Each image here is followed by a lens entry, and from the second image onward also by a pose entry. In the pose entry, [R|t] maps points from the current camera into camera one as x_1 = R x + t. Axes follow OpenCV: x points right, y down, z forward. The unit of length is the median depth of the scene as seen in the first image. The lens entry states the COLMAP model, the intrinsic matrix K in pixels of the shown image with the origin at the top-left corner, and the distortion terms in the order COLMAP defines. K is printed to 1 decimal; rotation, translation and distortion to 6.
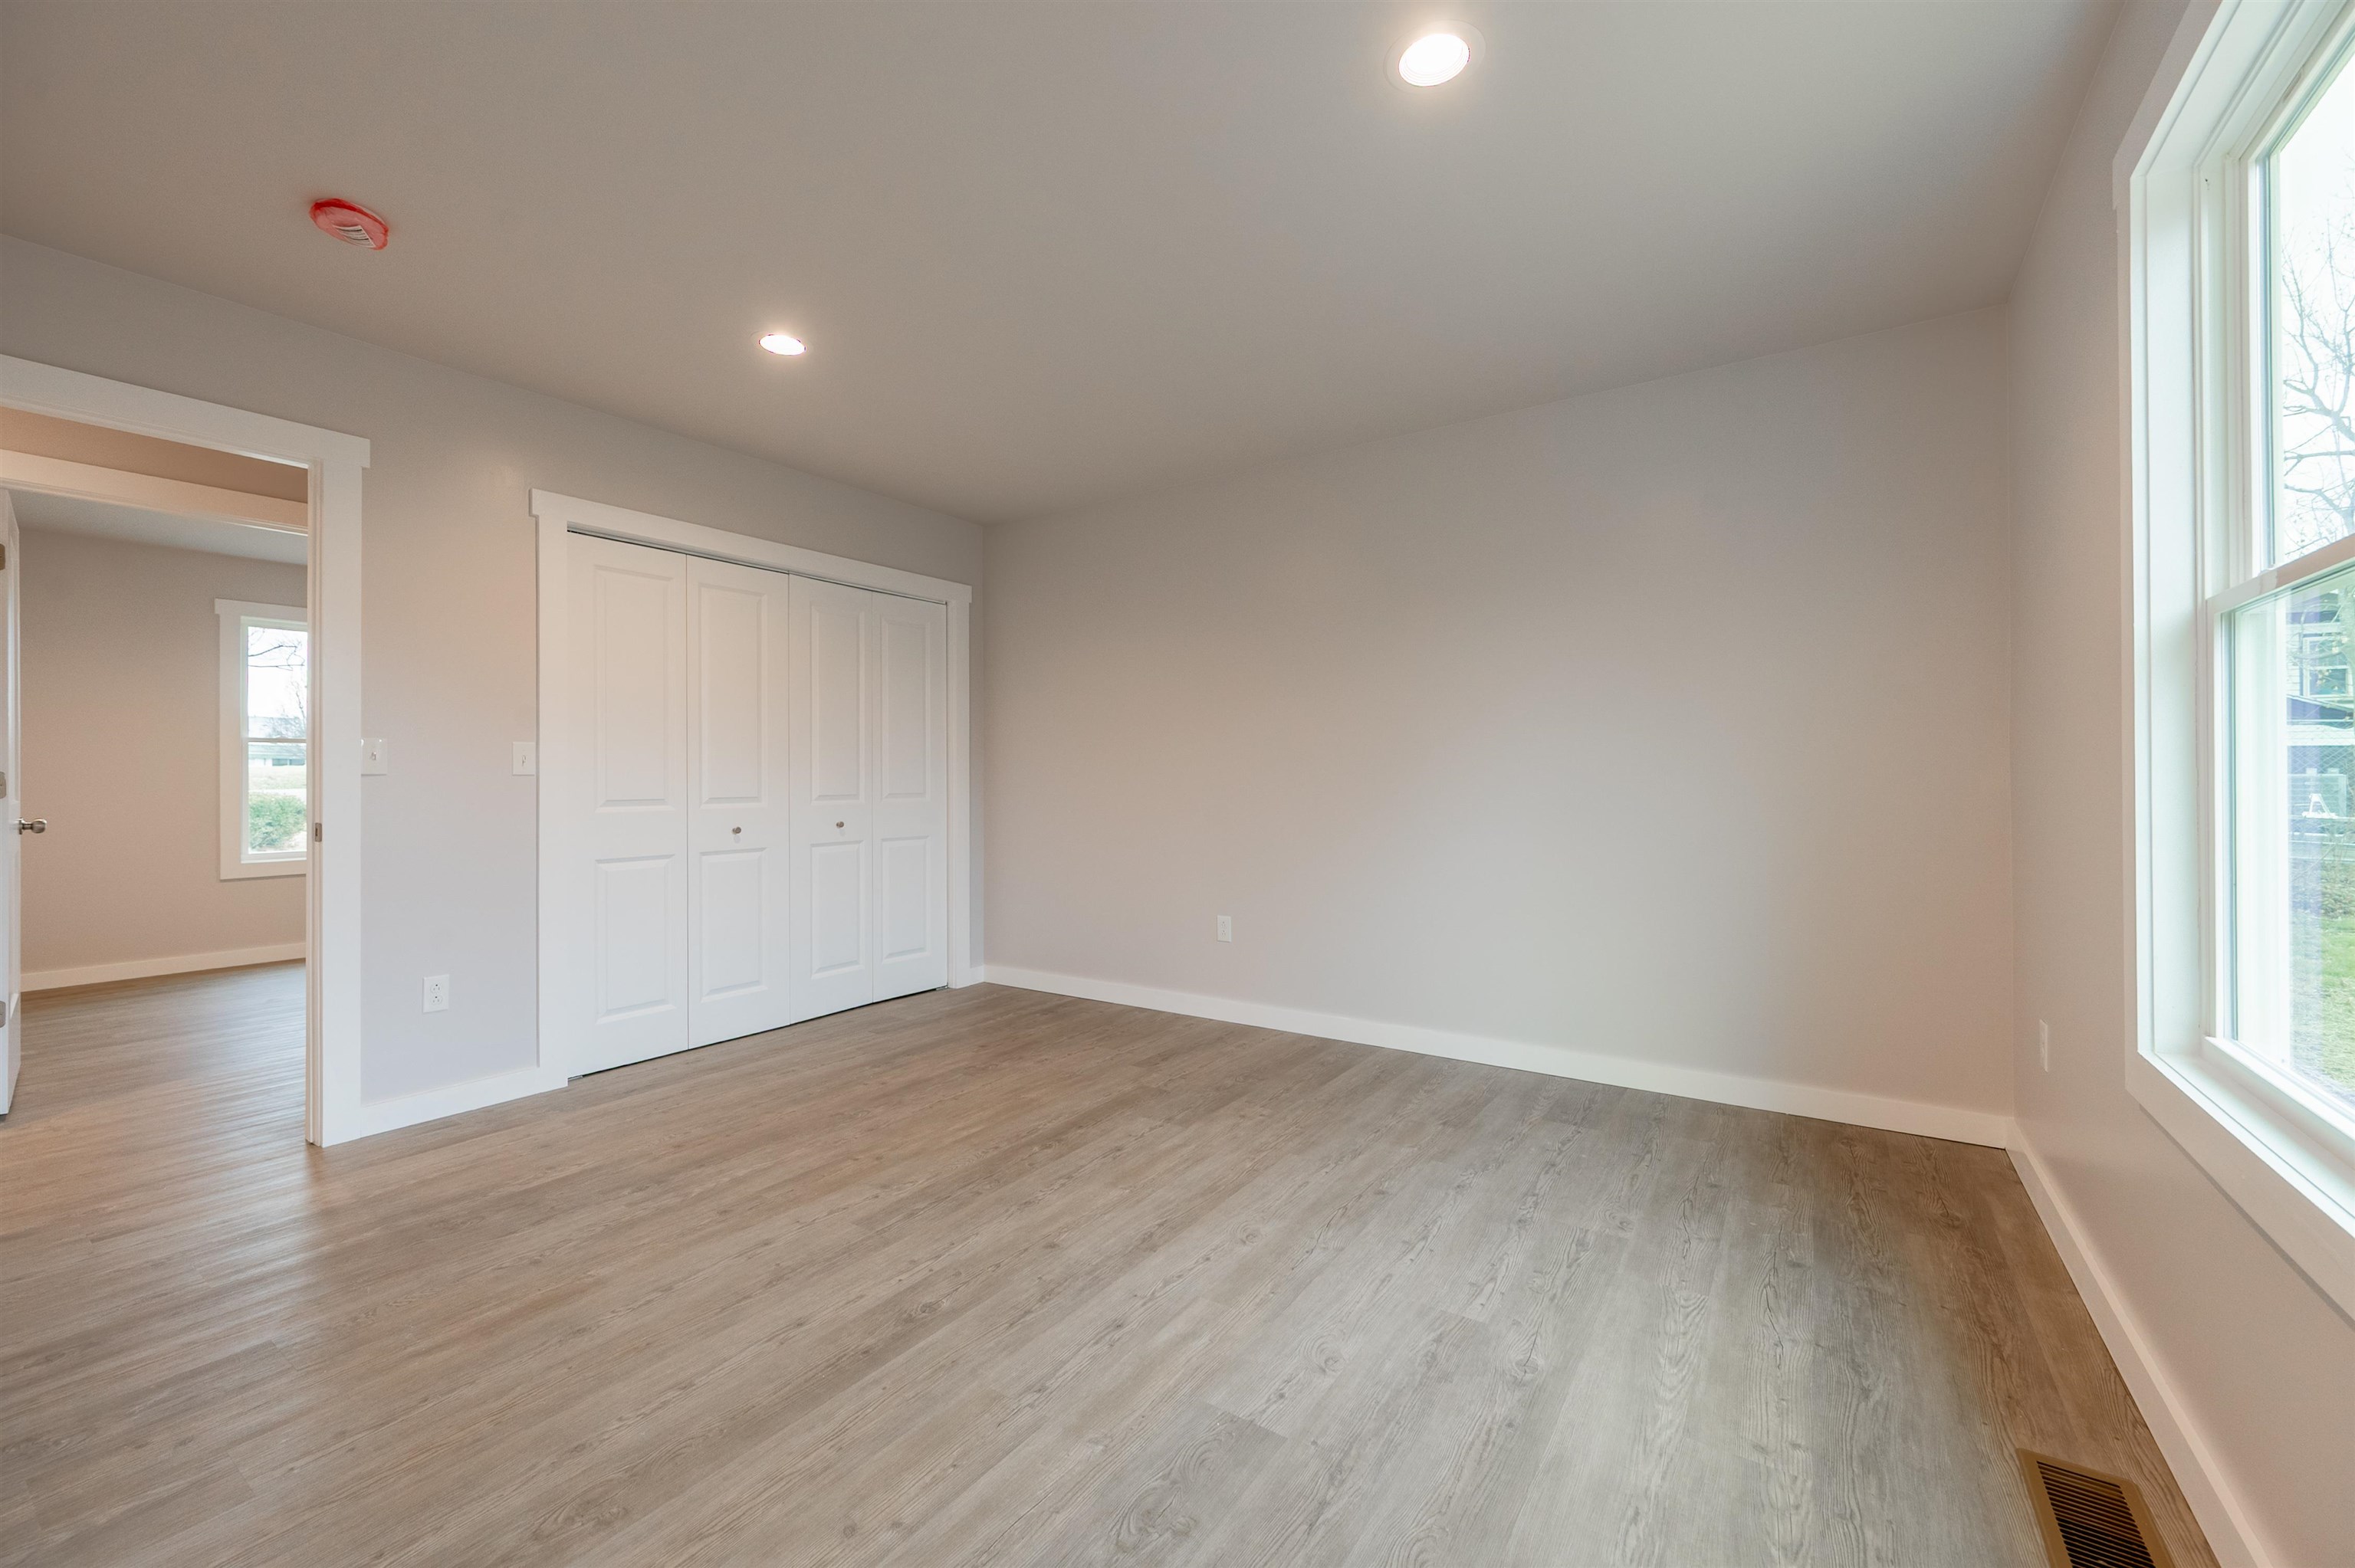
lens RADIAL K [[950.6, 0, 1182.4], [0, 950.6, 785.5], [0, 0, 1]] dist [0.002530, -0.000171]
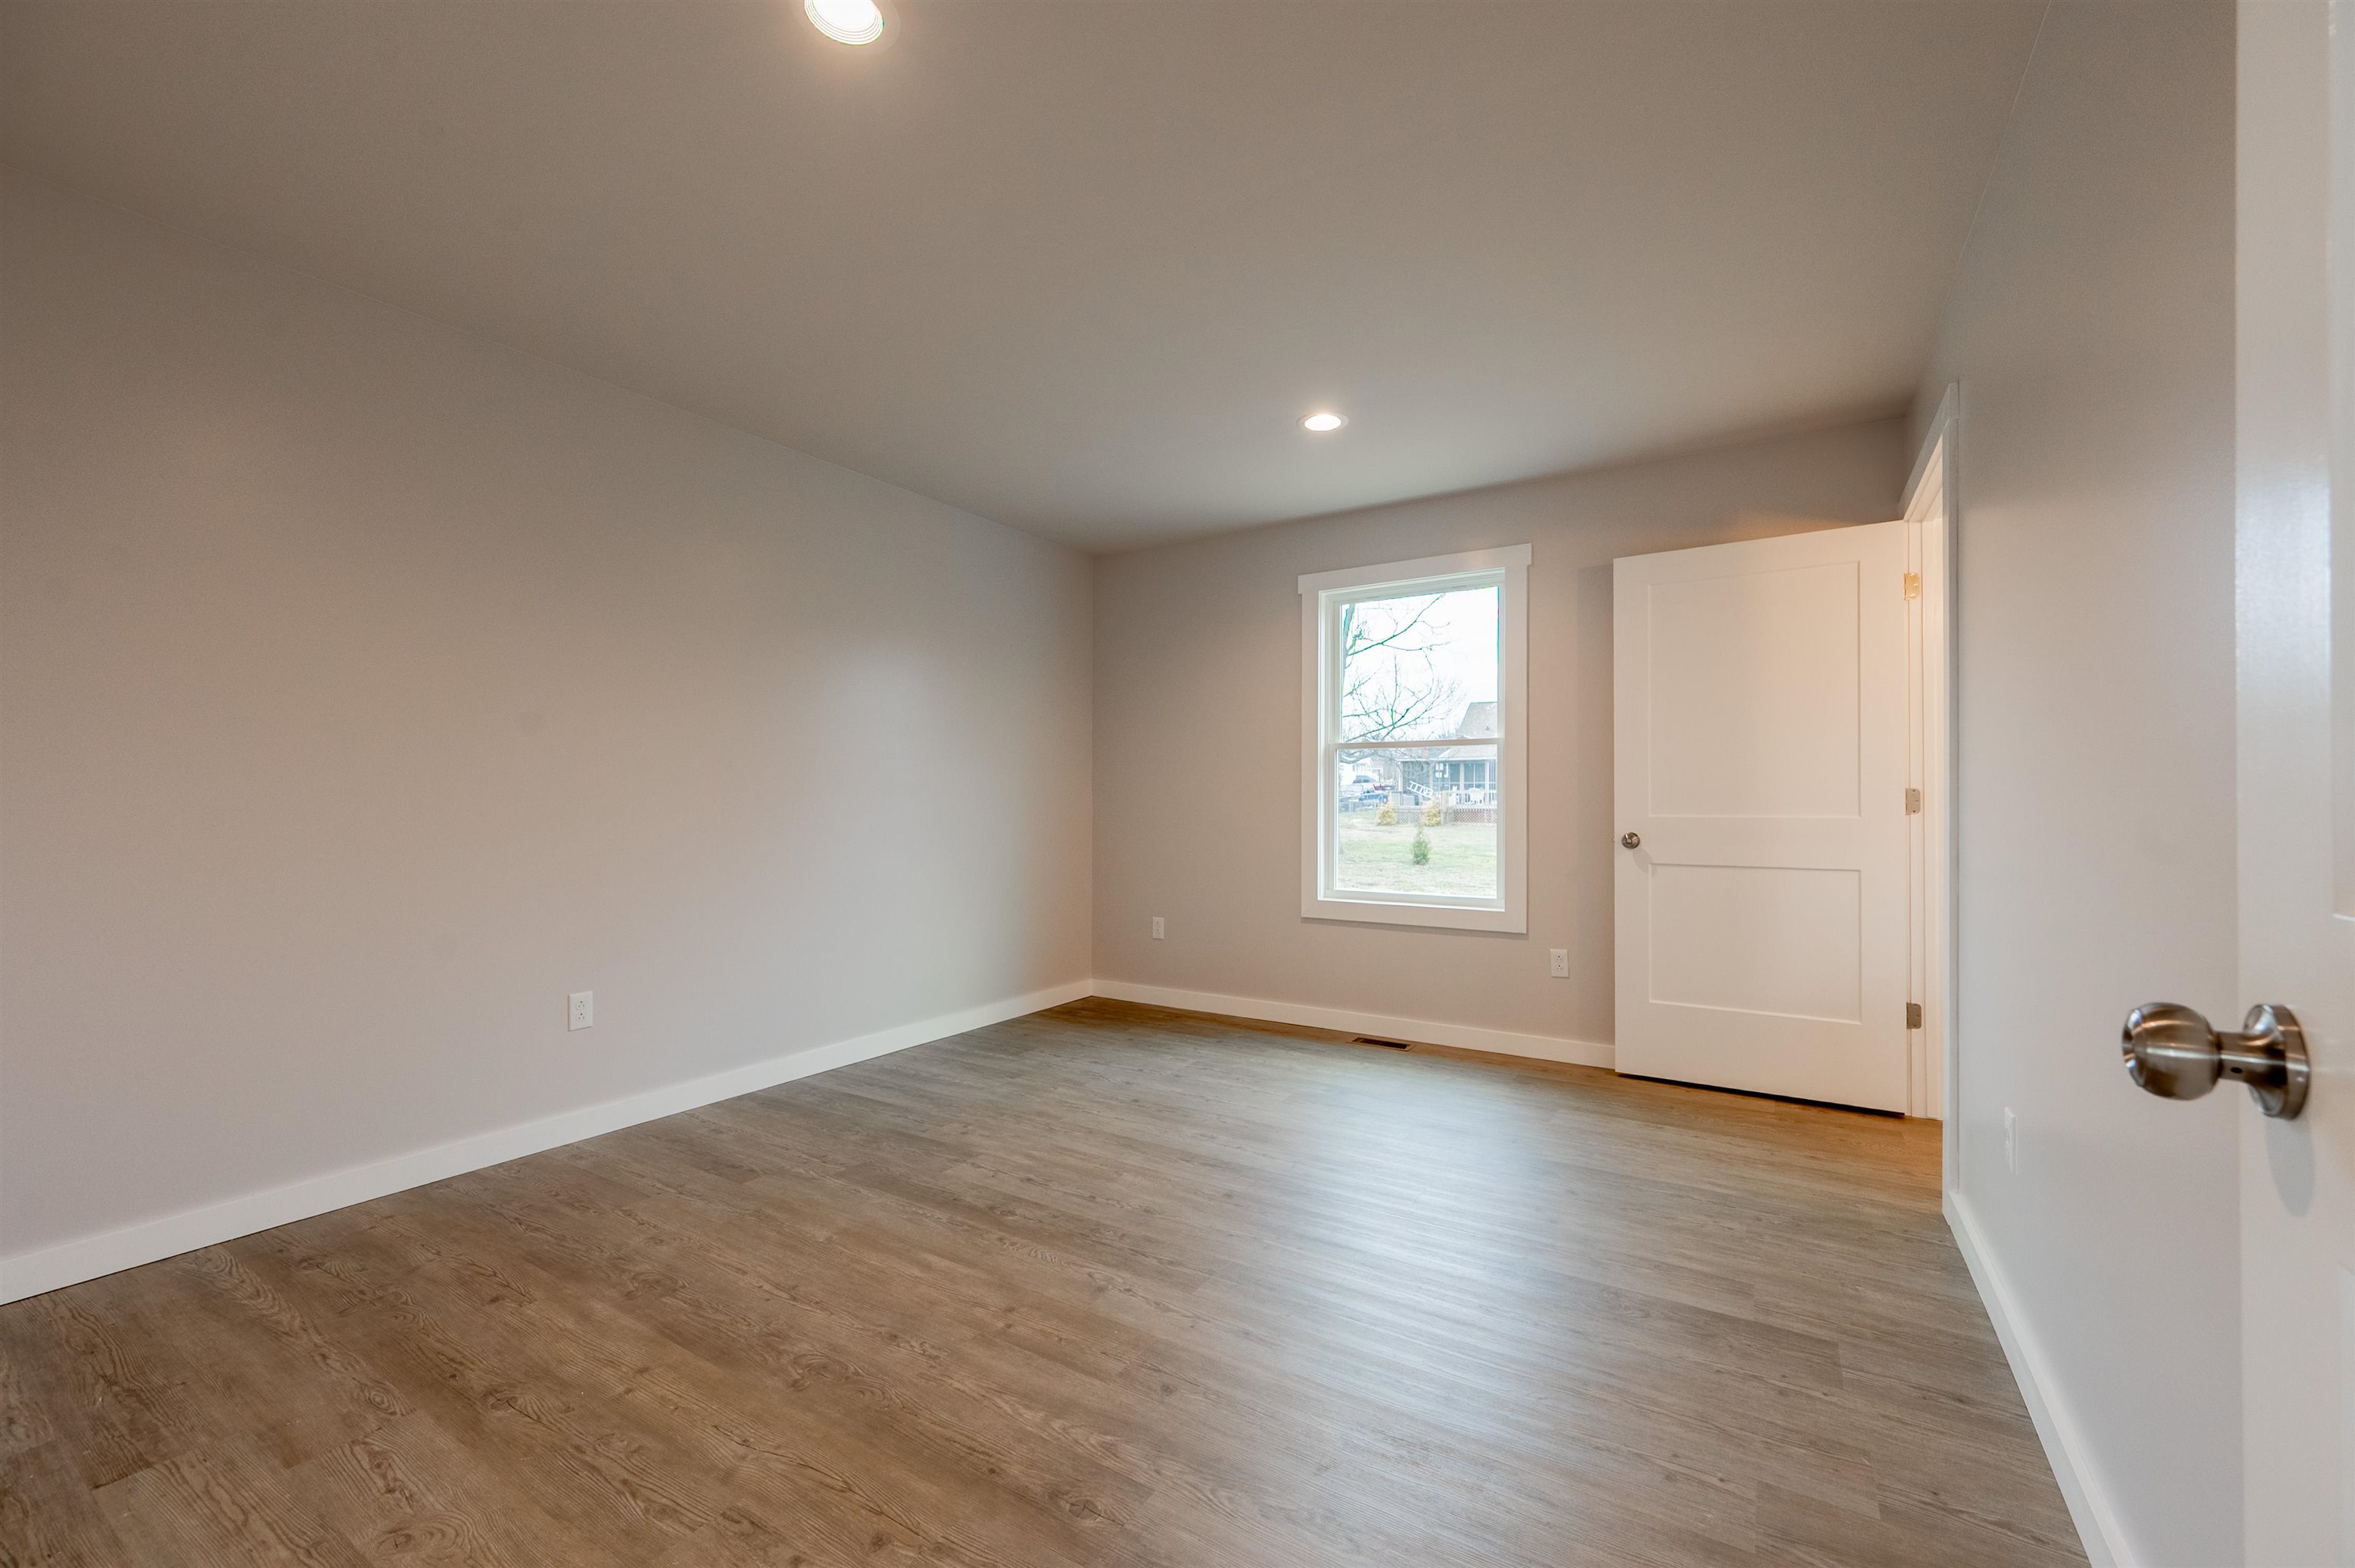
lens RADIAL K [[950.6, 0, 1175.2], [0, 950.6, 793.7], [0, 0, 1]] dist [0.002530, -0.000171]
pose [[-0.034547, 0.013190, 0.999316, -1.115301], [0.006381, 0.999895, -0.012977, -0.002115], [-0.999383, 0.005928, -0.034628, 0.928360]]
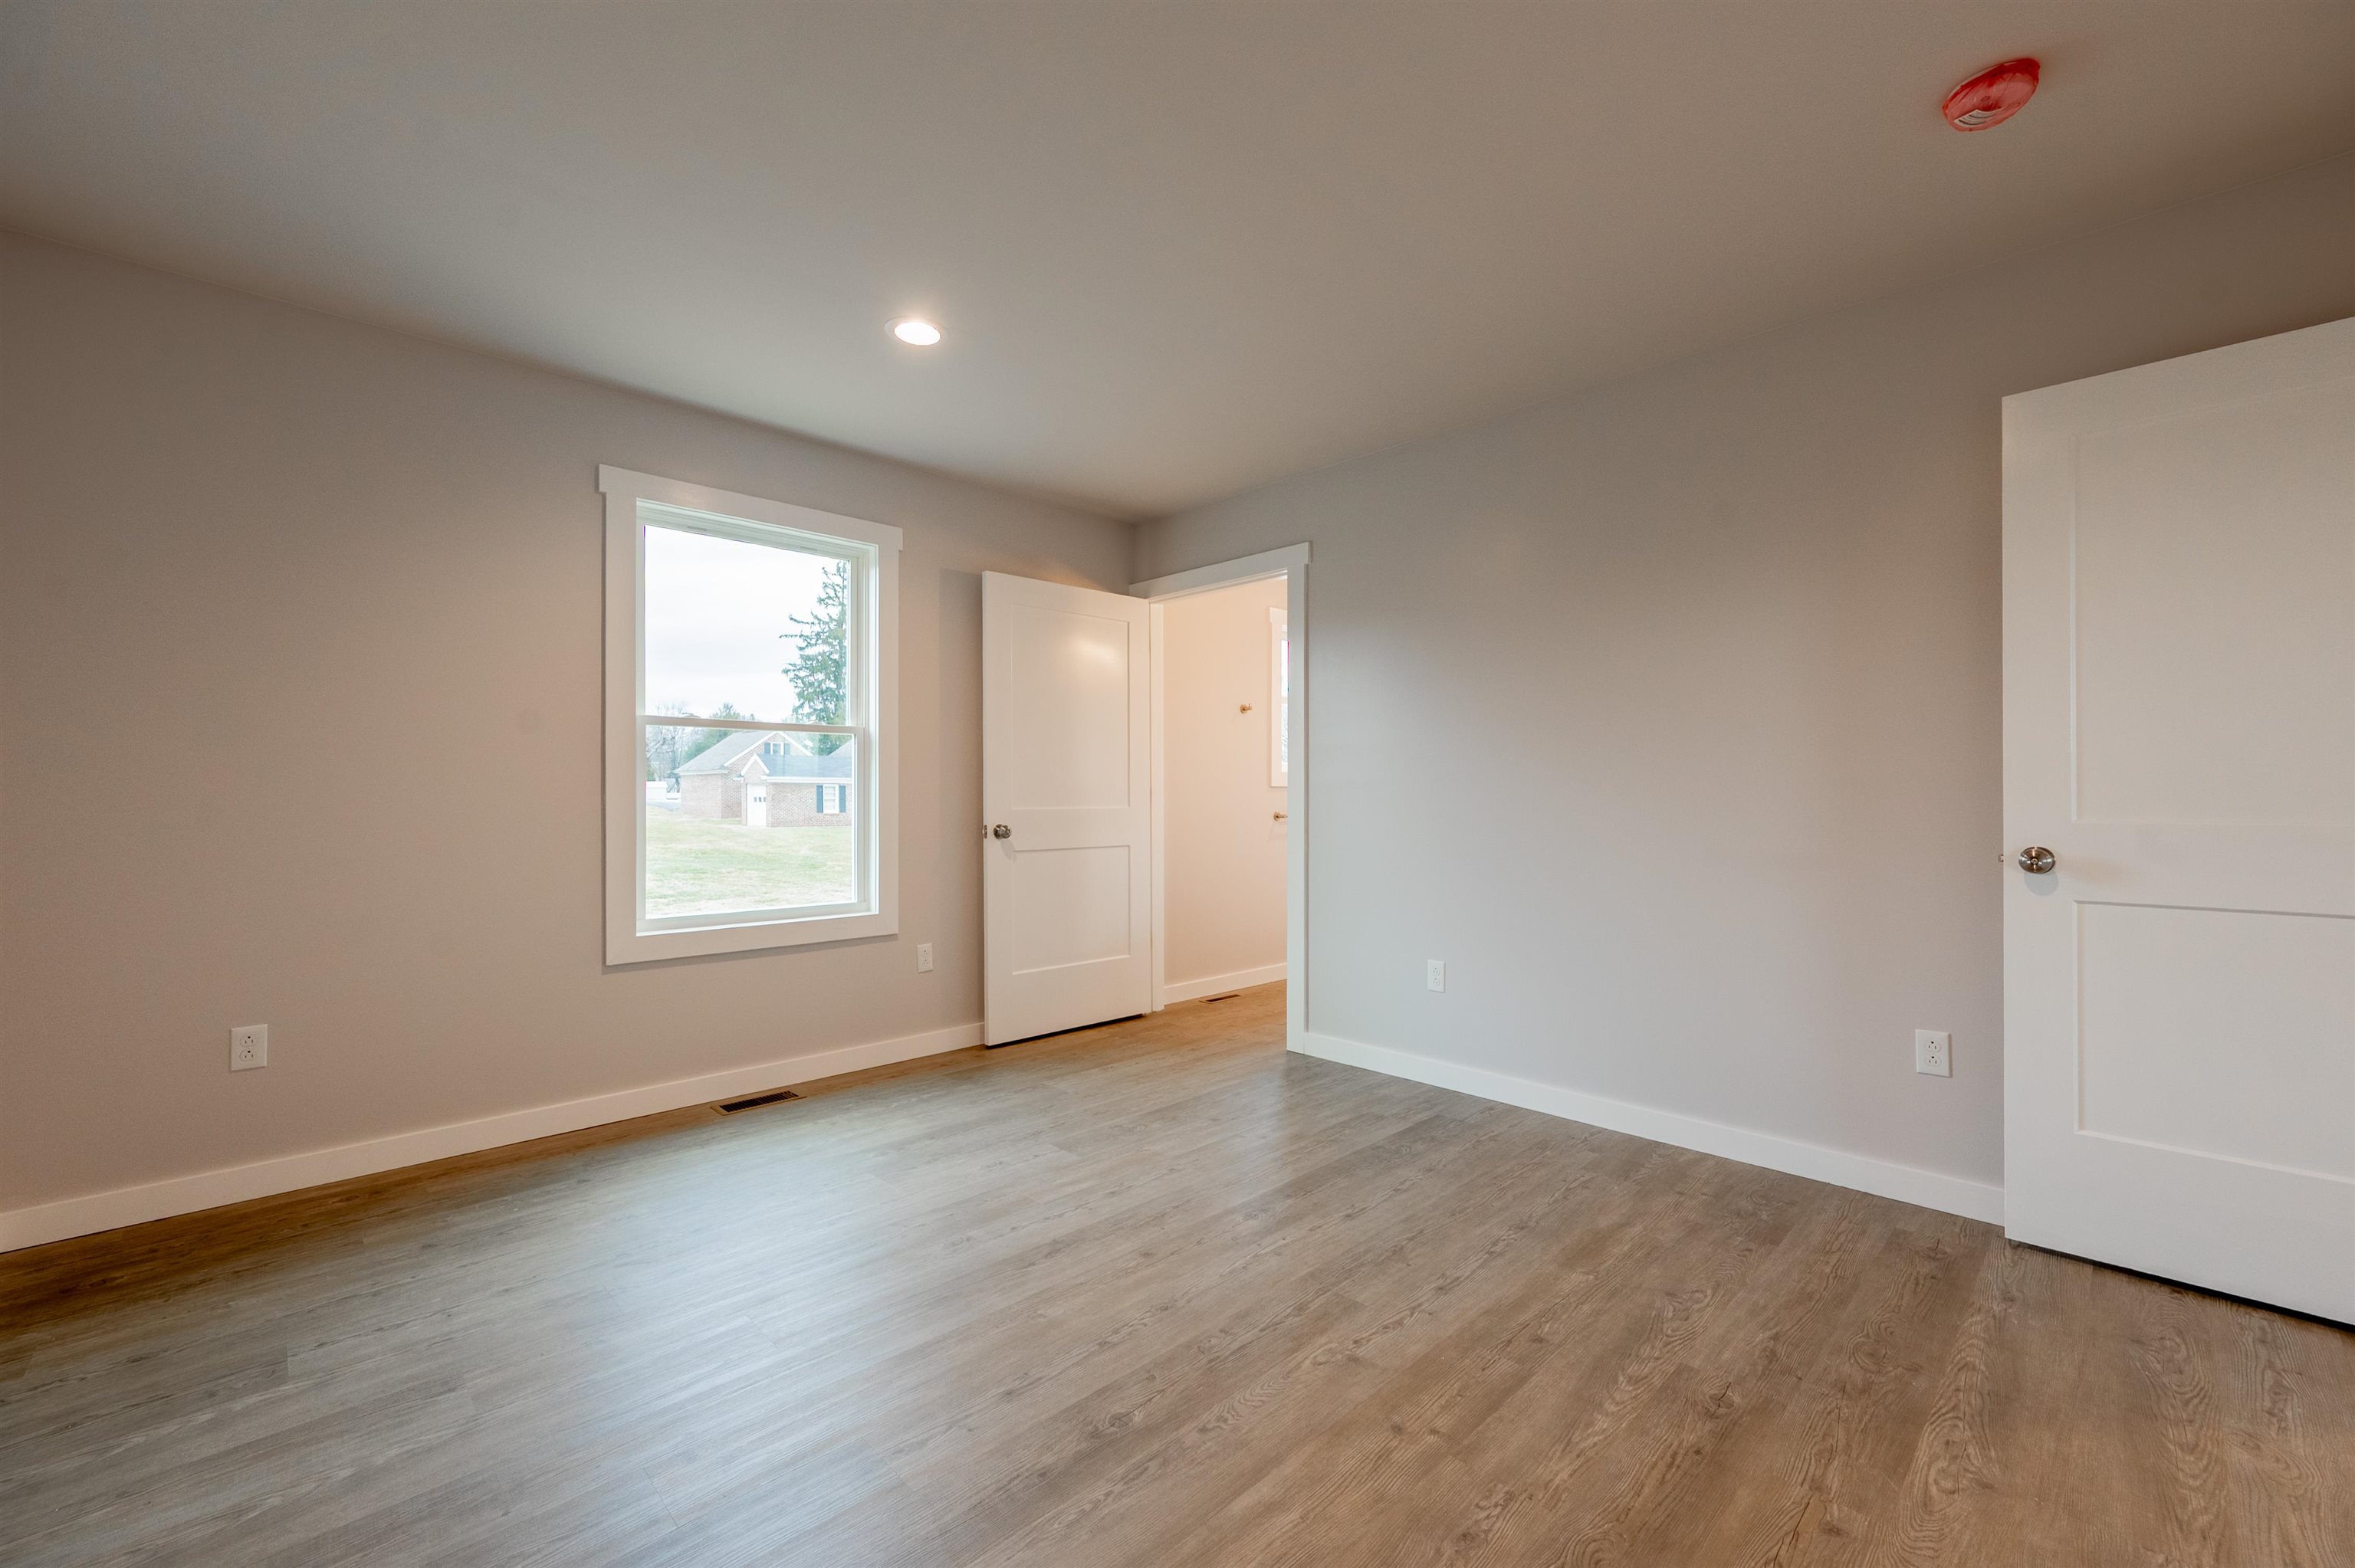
lens RADIAL K [[950.6, 0, 1195.5], [0, 950.6, 787.4], [0, 0, 1]] dist [0.002530, -0.000171]
pose [[-0.982086, 0.007865, 0.188269, -0.322552], [0.007415, 0.999968, -0.003098, -0.010443], [-0.188288, -0.001647, -0.982113, 1.672992]]
